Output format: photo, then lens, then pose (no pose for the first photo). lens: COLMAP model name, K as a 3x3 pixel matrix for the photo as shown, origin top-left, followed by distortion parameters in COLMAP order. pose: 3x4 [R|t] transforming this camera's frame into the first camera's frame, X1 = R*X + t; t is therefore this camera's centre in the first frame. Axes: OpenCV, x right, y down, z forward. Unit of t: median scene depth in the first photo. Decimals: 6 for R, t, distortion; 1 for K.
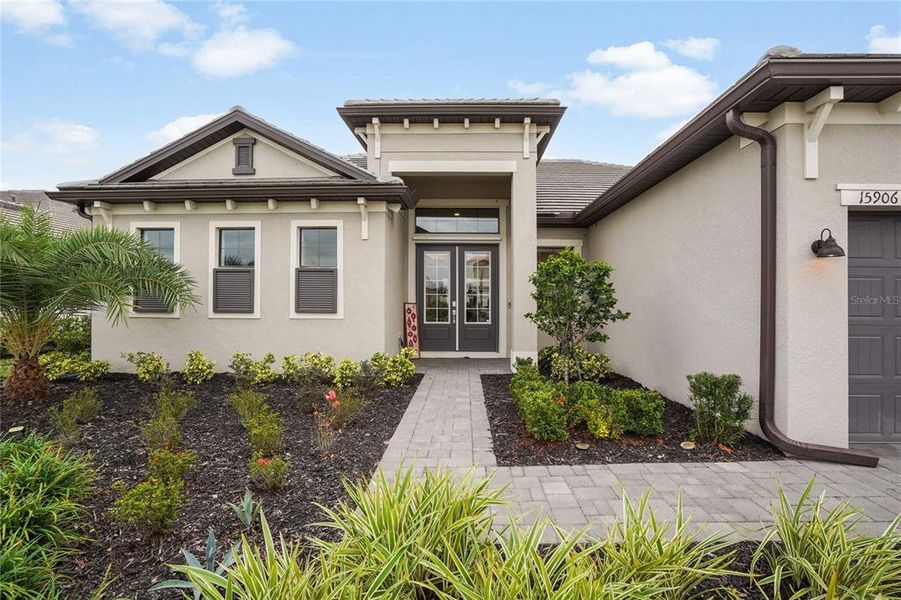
lens RADIAL K [[430.6, 0, 465.2], [0, 430.6, 289.2], [0, 0, 1]] dist [-0.028133, 0.000198]
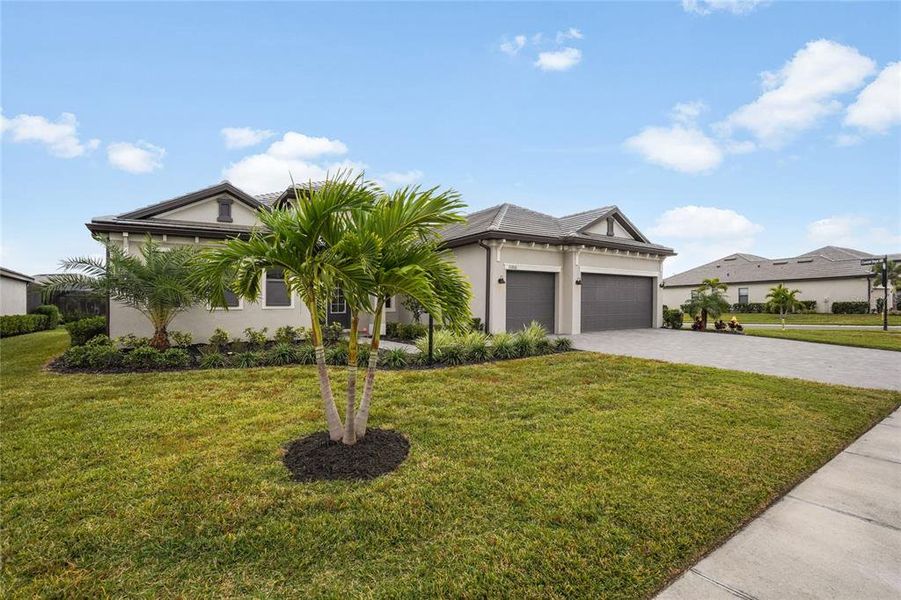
lens RADIAL K [[385.8, 0, 429.9], [0, 385.8, 309.0], [0, 0, 1]] dist [-0.000778, -0.000071]
pose [[0.860820, -0.019427, 0.508539, -0.630048], [-0.000960, 0.999207, 0.039797, 0.006156], [-0.508909, -0.034746, 0.860119, -0.714322]]
